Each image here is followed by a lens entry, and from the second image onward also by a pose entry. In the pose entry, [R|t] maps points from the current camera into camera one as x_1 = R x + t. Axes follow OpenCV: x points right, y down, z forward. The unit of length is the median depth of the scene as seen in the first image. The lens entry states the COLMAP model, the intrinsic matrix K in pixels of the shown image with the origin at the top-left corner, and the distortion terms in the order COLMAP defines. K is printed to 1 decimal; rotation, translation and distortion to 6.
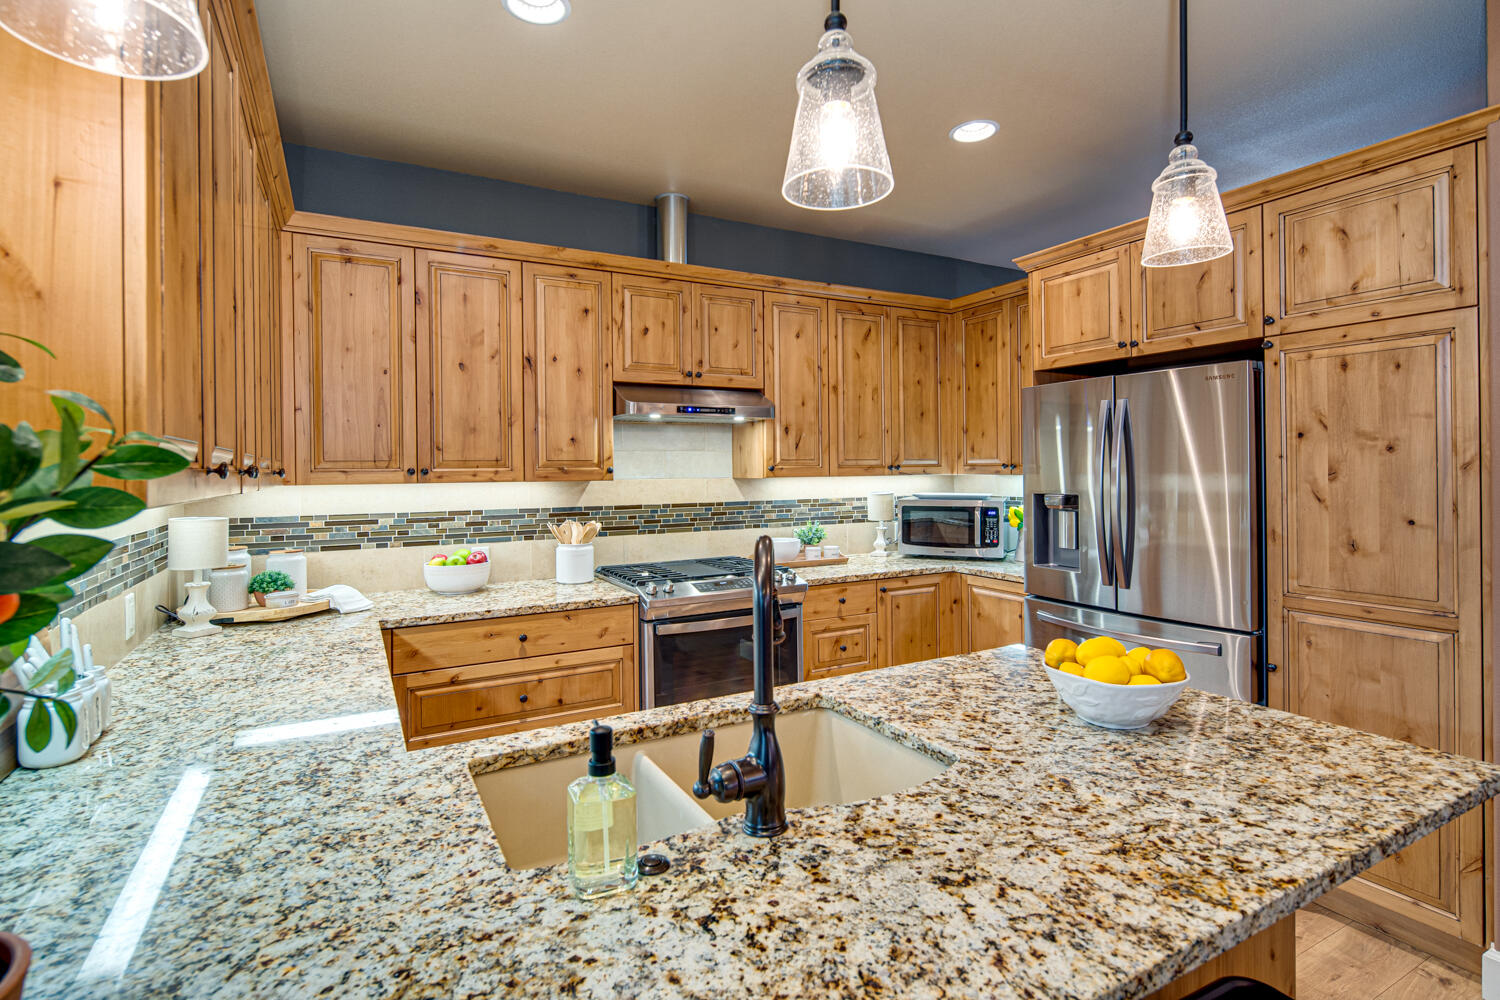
lens RADIAL K [[729.4, 0, 742.5], [0, 729.4, 473.7], [0, 0, 1]] dist [0.006693, -0.004662]
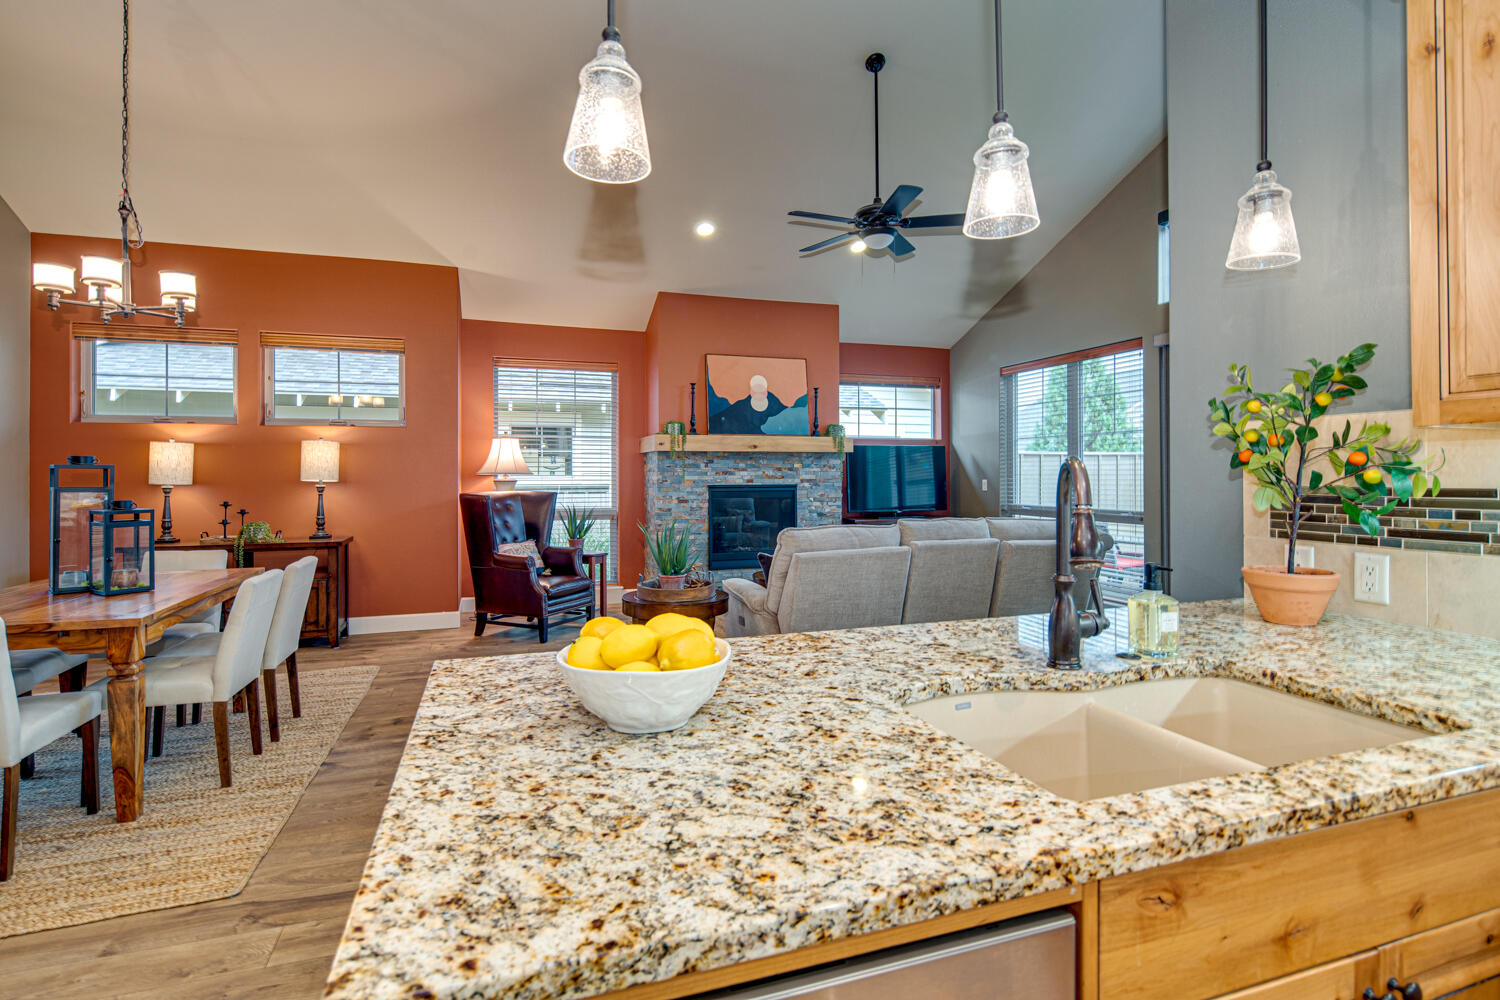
lens RADIAL K [[729.4, 0, 745.1], [0, 729.4, 471.7], [0, 0, 1]] dist [0.006693, -0.004662]
pose [[-0.986964, 0.014065, 0.160327, 0.122331], [0.014027, 0.999901, -0.001371, 0.034488], [-0.160330, 0.000895, -0.987063, 0.756136]]
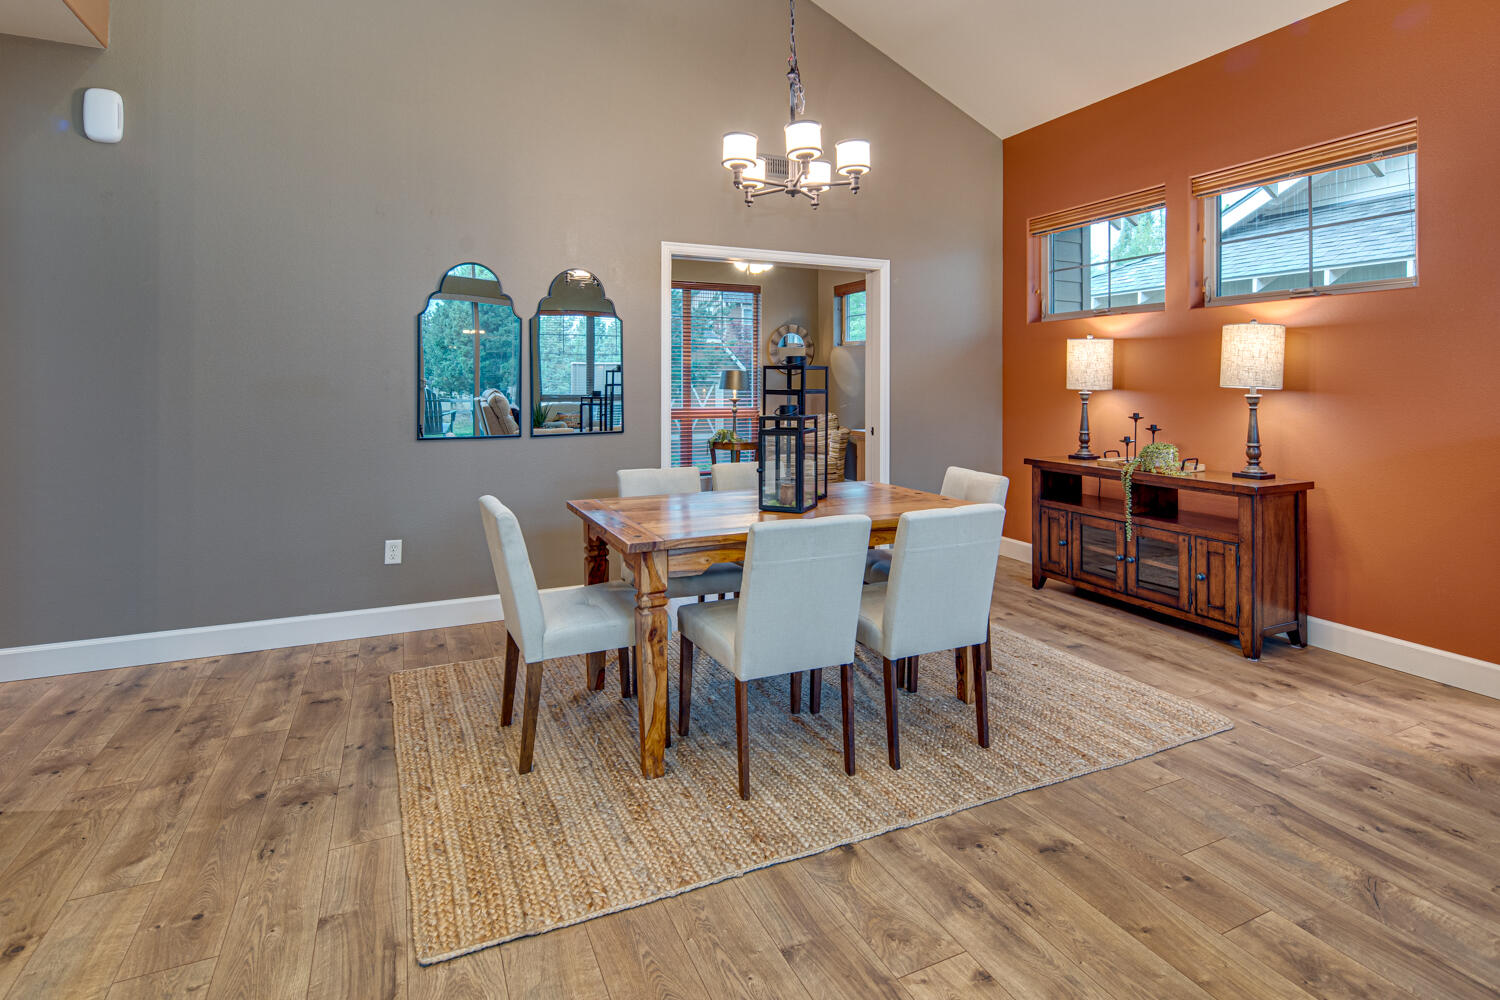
lens RADIAL K [[748.1, 0, 740.5], [0, 748.1, 383.0], [0, 0, 1]] dist [-0.002368, -0.000701]
pose [[0.059482, 0.008845, 0.998190, 0.224613], [0.000635, 0.999960, -0.008898, 0.042480], [-0.998229, 0.001163, 0.059474, -0.081246]]
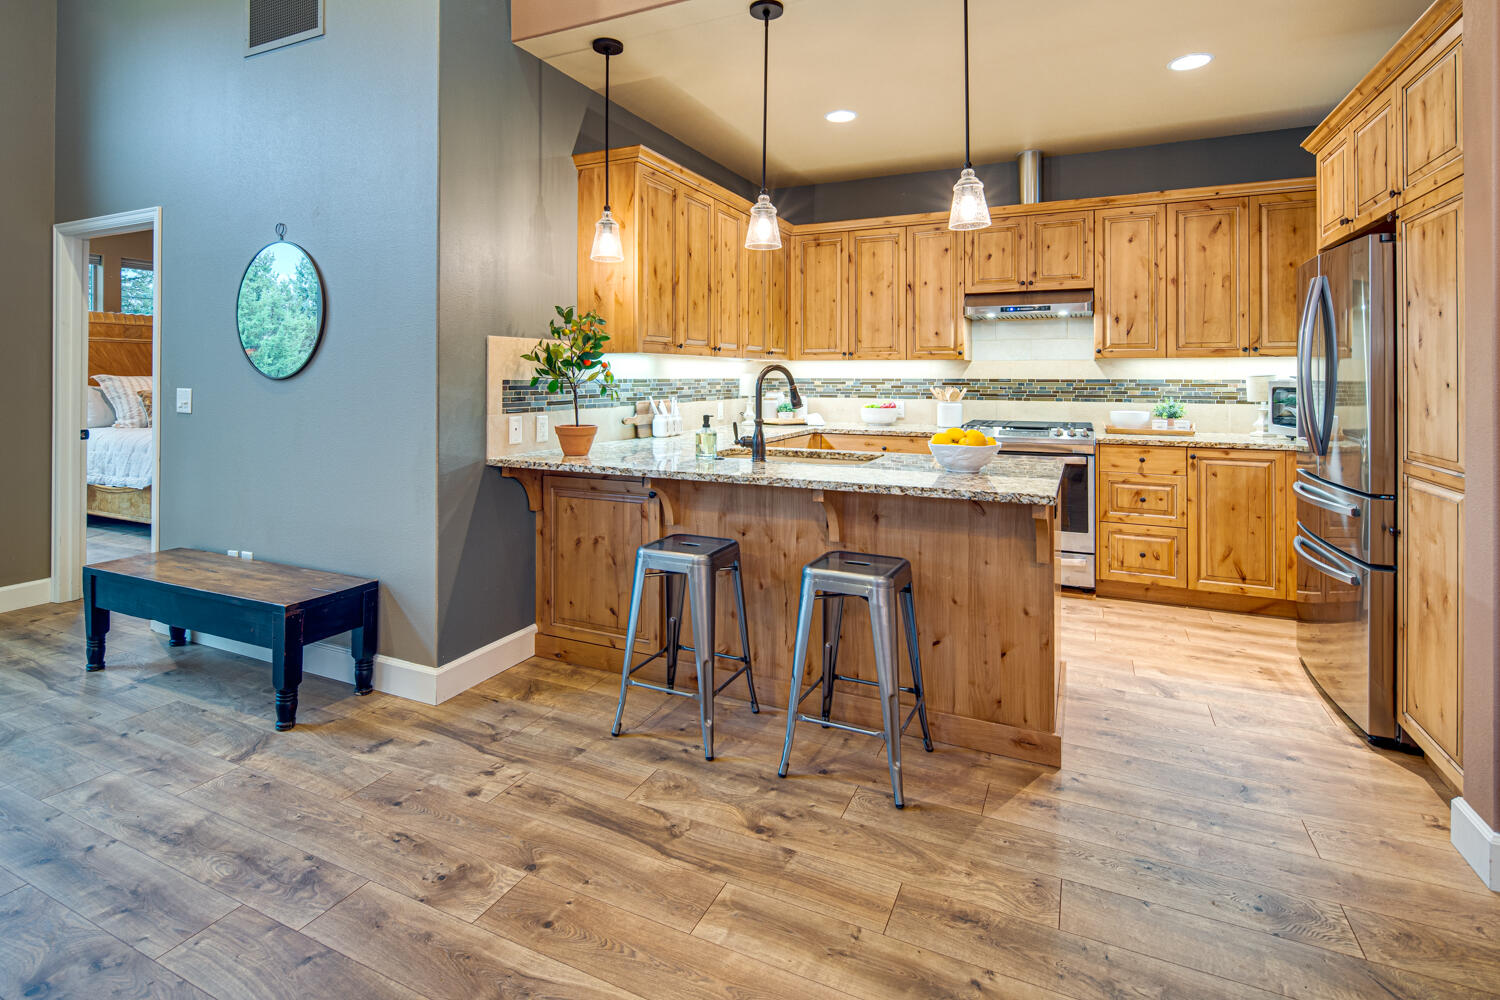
lens RADIAL K [[729.4, 0, 739.5], [0, 729.4, 375.7], [0, 0, 1]] dist [0.006693, -0.004662]
pose [[0.593832, 0.011822, -0.804502, 0.732245], [-0.011475, 0.999915, 0.006224, 0.036741], [0.804507, 0.005535, 0.593917, -0.255624]]
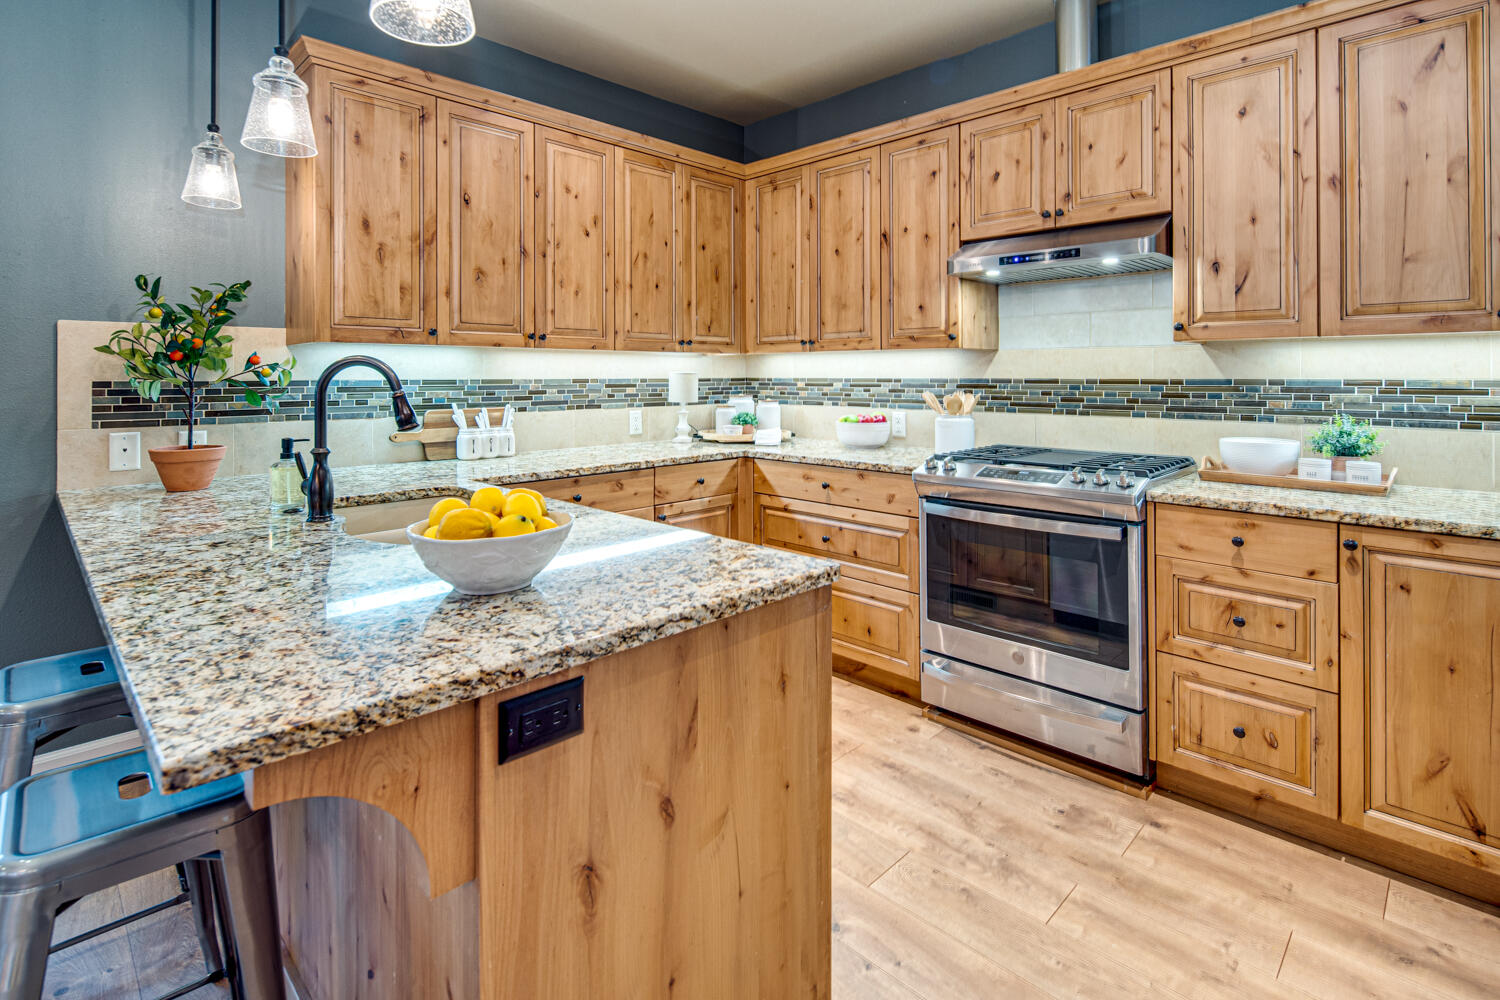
lens RADIAL K [[729.4, 0, 740.1], [0, 729.4, 375.7], [0, 0, 1]] dist [0.006693, -0.004662]
pose [[0.287176, 0.011391, -0.957810, 0.612294], [-0.006267, 0.999930, 0.010013, 0.035751], [0.957857, 0.003127, 0.287228, 0.449703]]
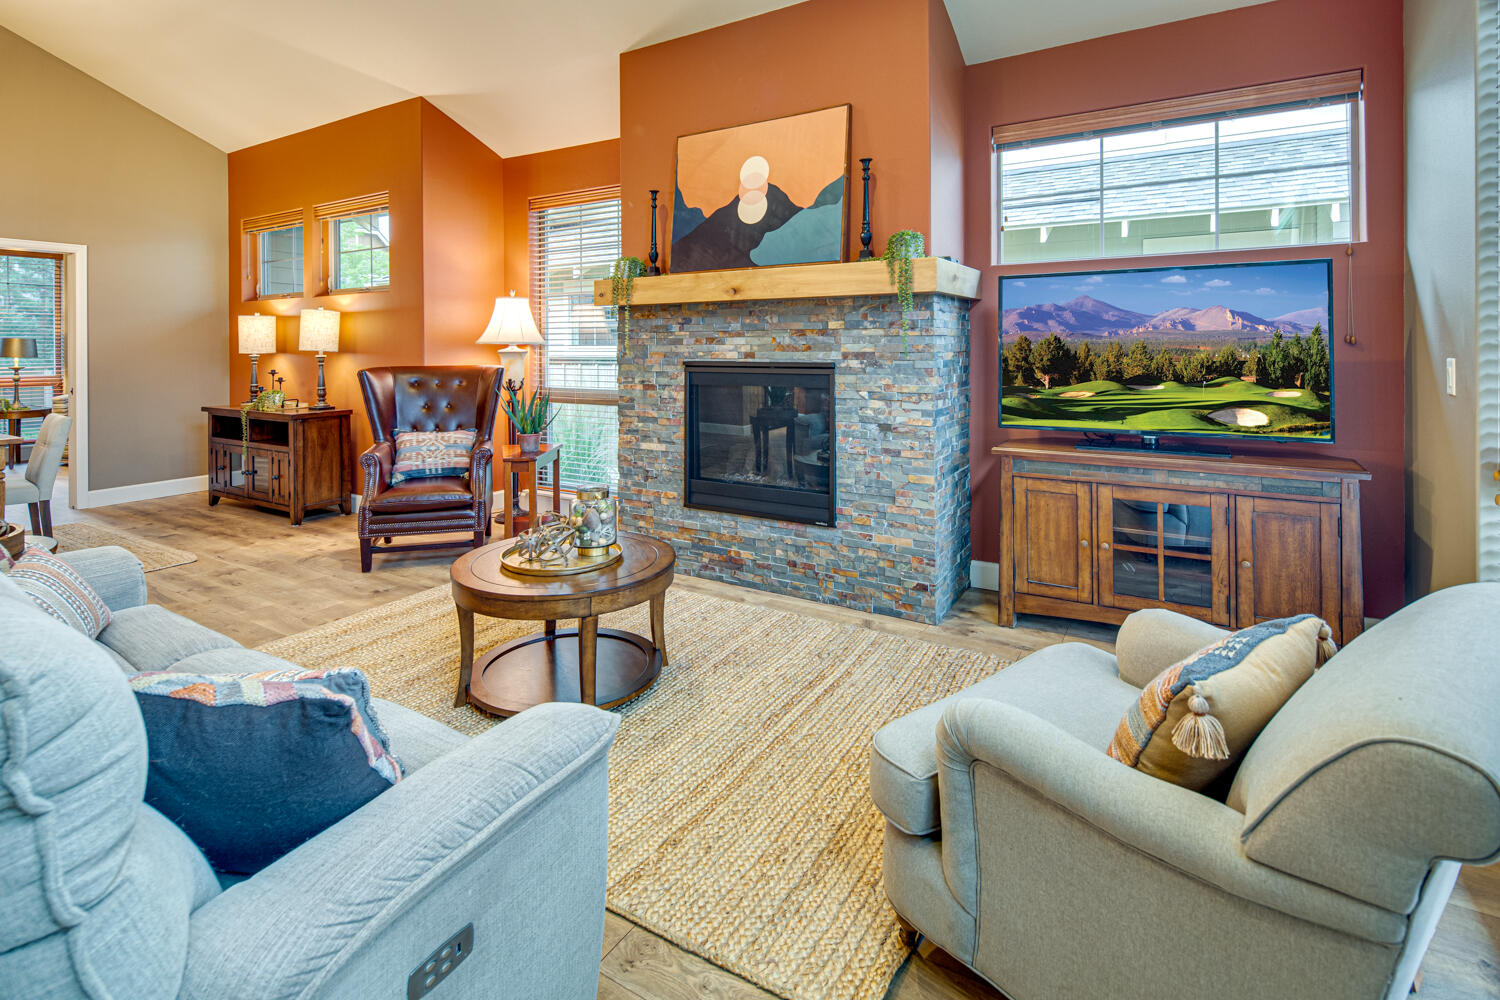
lens RADIAL K [[729.4, 0, 740.6], [0, 729.4, 348.5], [0, 0, 1]] dist [0.006693, -0.004662]
pose [[-0.500585, 0.010169, 0.865628, -0.547240], [0.012045, 0.999916, -0.004781, 0.054172], [-0.865604, 0.008033, -0.500665, -0.774272]]
